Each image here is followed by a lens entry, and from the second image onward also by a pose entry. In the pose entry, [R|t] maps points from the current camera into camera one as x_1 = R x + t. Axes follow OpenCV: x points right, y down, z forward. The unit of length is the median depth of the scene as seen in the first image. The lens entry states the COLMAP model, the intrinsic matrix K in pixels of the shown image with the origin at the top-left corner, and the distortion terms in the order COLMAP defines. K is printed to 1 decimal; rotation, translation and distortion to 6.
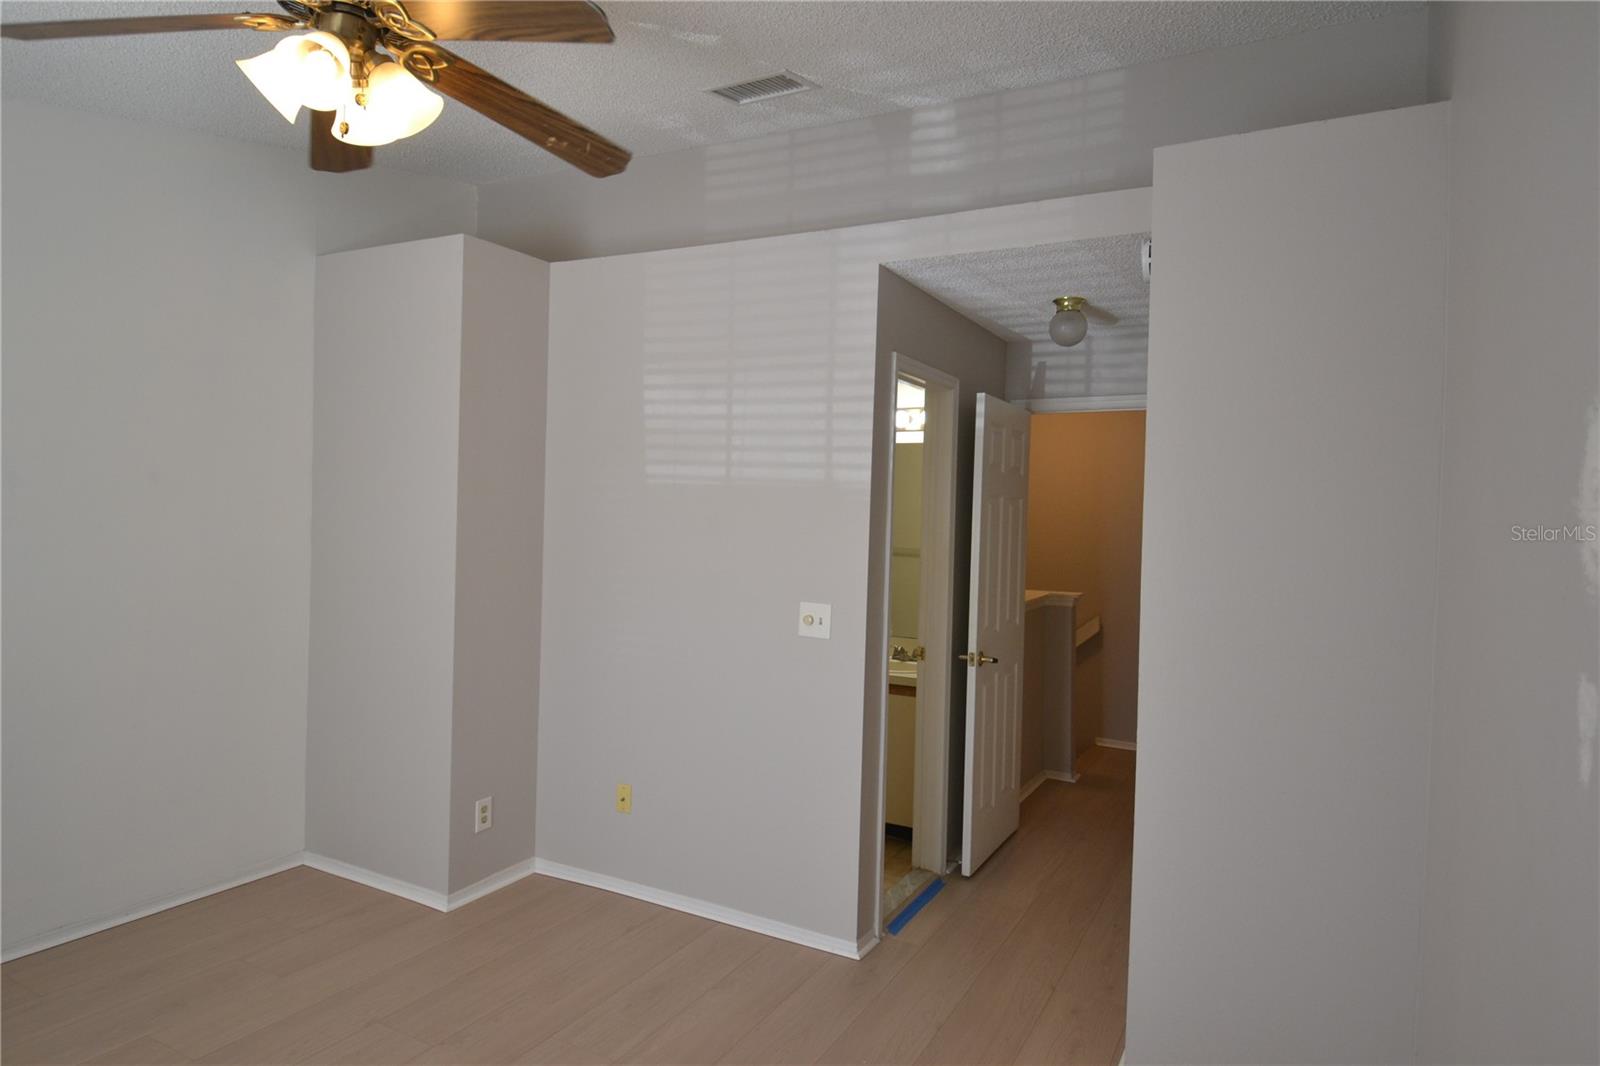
lens RADIAL K [[952.9, 0, 799.9], [0, 952.9, 530.5], [0, 0, 1]] dist [0.034776, -0.046214]
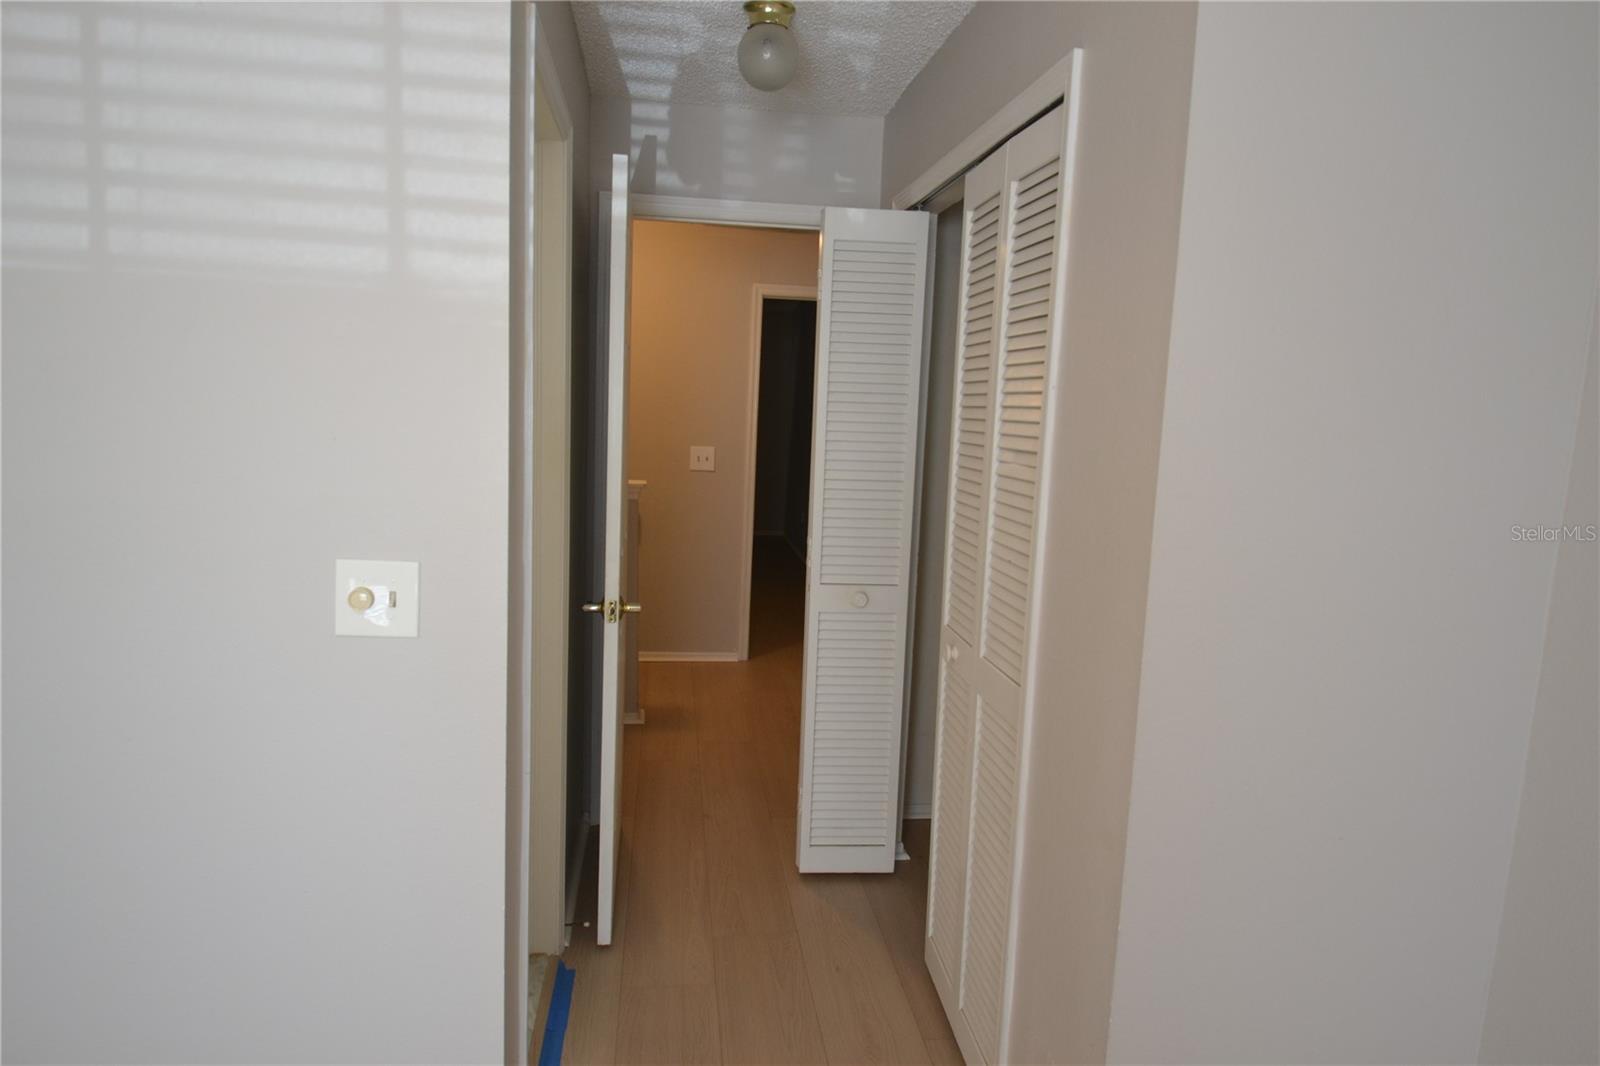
lens RADIAL K [[952.9, 0, 799.8], [0, 952.9, 527.6], [0, 0, 1]] dist [0.034776, -0.046214]
pose [[0.814121, -0.071720, 0.576250, -0.072851], [-0.008816, 0.990703, 0.135759, -0.000762], [-0.580629, -0.115604, 0.805919, 0.487936]]
